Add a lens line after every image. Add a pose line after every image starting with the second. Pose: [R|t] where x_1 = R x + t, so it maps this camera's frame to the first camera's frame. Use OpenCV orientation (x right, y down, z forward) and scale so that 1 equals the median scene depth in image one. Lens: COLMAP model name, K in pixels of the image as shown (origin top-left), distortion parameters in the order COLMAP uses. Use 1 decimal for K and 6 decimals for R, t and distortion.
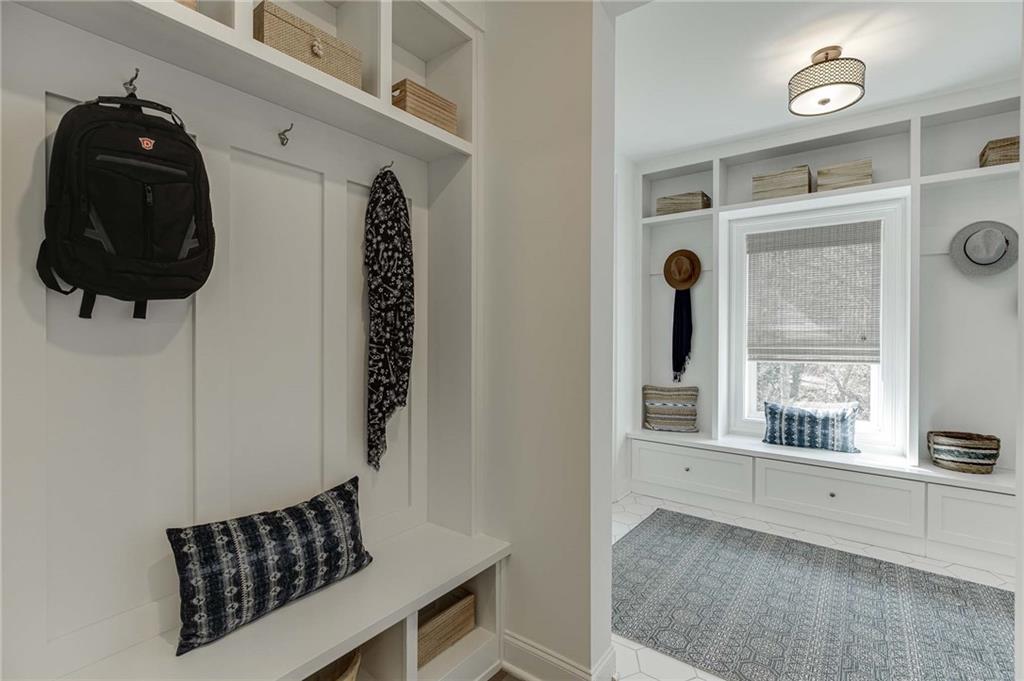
lens RADIAL K [[464.7, 0, 515.3], [0, 464.7, 335.1], [0, 0, 1]] dist [-0.012643, 0.002053]
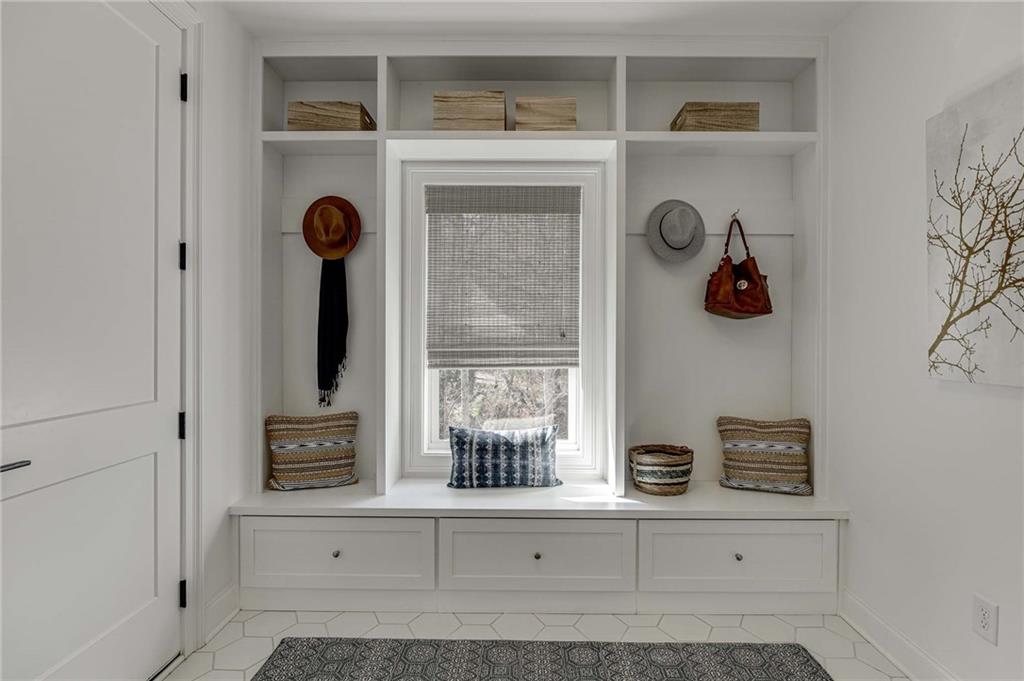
lens RADIAL K [[490.1, 0, 512.9], [0, 490.1, 335.1], [0, 0, 1]] dist [-0.002863, 0.000108]
pose [[0.804275, -0.002485, 0.594252, 0.185366], [0.002356, 0.999997, 0.000993, 0.005597], [-0.594252, 0.000602, 0.804278, 0.366513]]
